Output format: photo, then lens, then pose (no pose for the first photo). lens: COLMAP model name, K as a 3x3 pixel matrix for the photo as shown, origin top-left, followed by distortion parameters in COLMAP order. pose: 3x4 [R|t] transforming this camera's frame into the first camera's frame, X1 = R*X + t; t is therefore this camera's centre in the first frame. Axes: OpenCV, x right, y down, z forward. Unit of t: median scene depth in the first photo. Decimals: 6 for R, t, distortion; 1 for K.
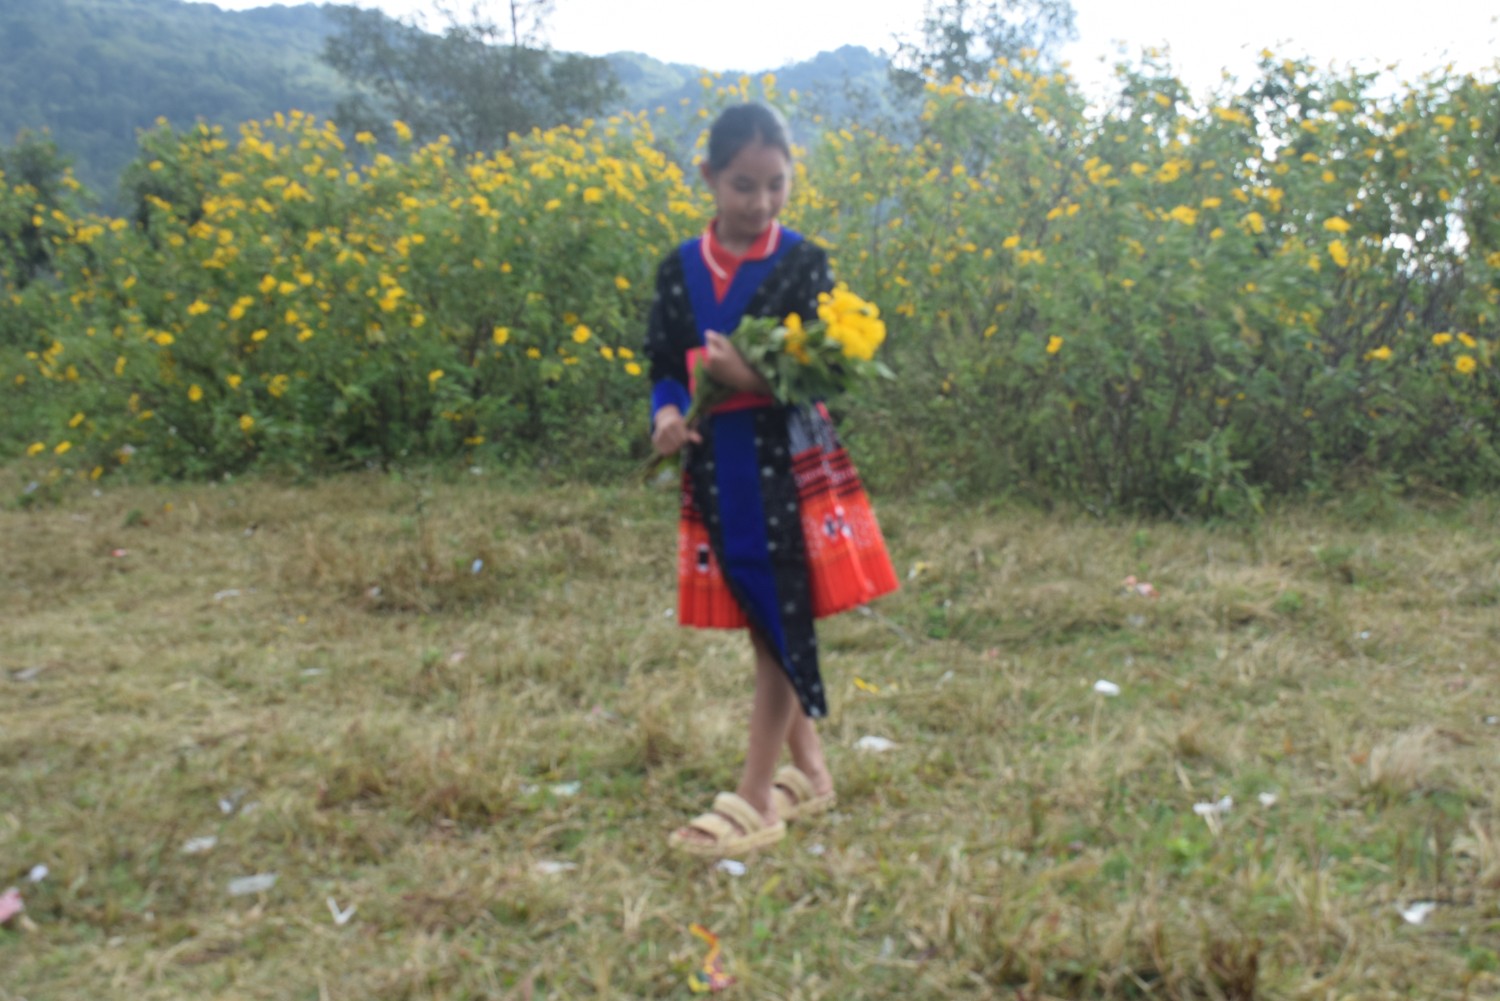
lens RADIAL K [[1627.1, 0, 752.8], [0, 1627.1, 492.9], [0, 0, 1]] dist [-0.009904, 0.000000]
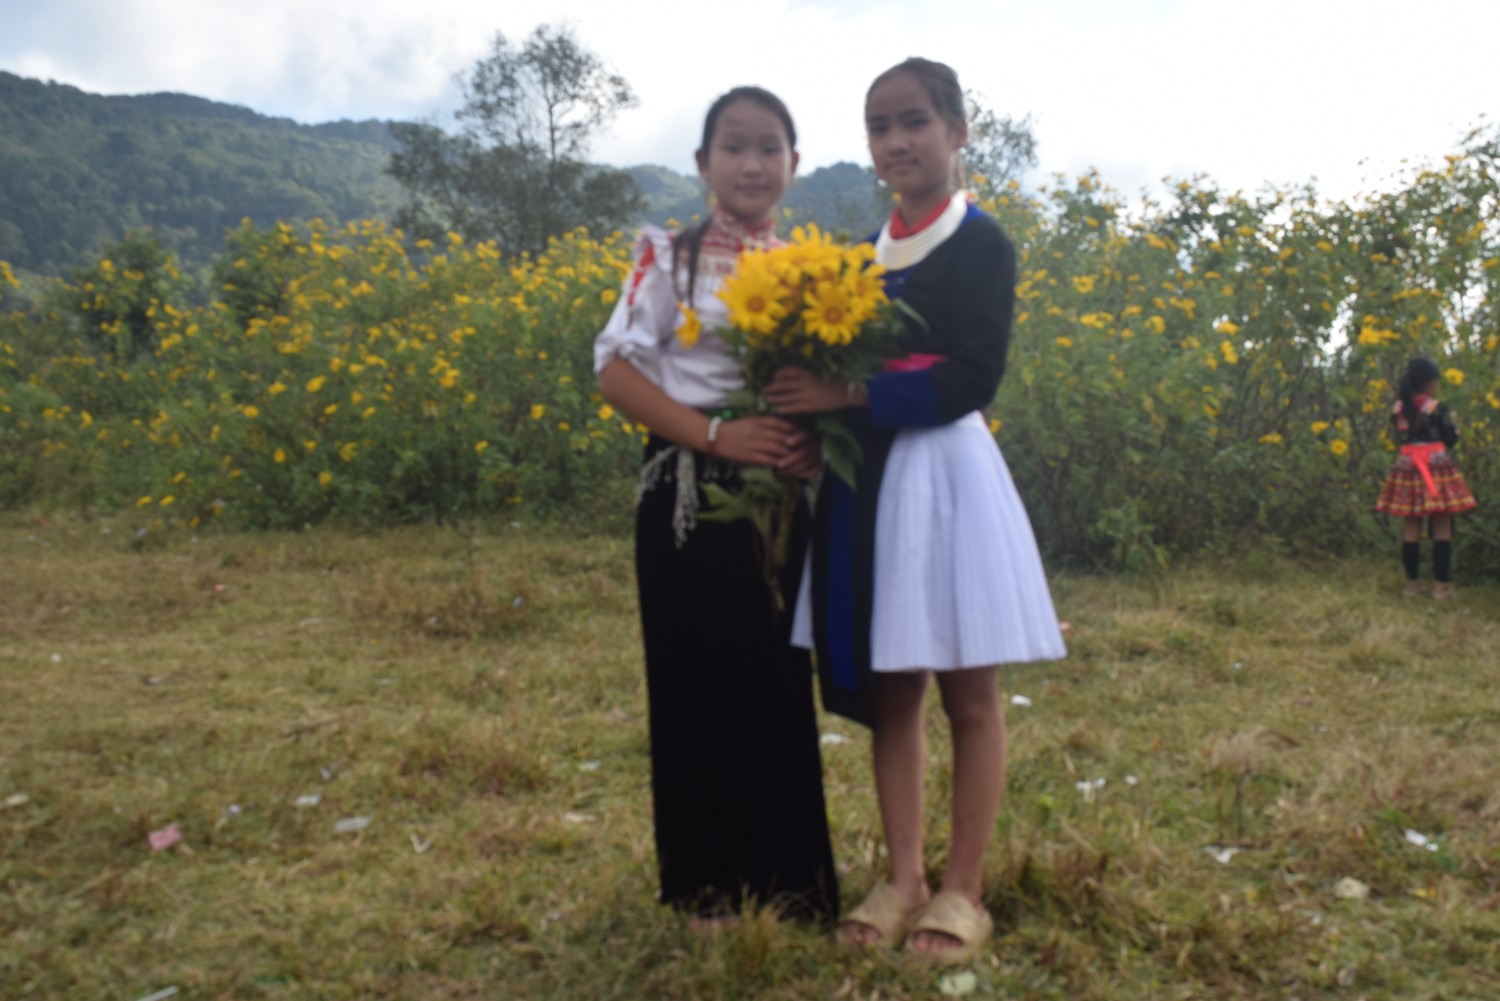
lens RADIAL K [[1930.9, 0, 736.5], [0, 1930.9, 509.6], [0, 0, 1]] dist [-0.001179, 0.000000]
pose [[0.999411, 0.015767, -0.030488, 0.036461], [-0.017076, 0.998923, -0.043148, 0.035620], [0.029775, 0.043644, 0.998603, -0.432195]]
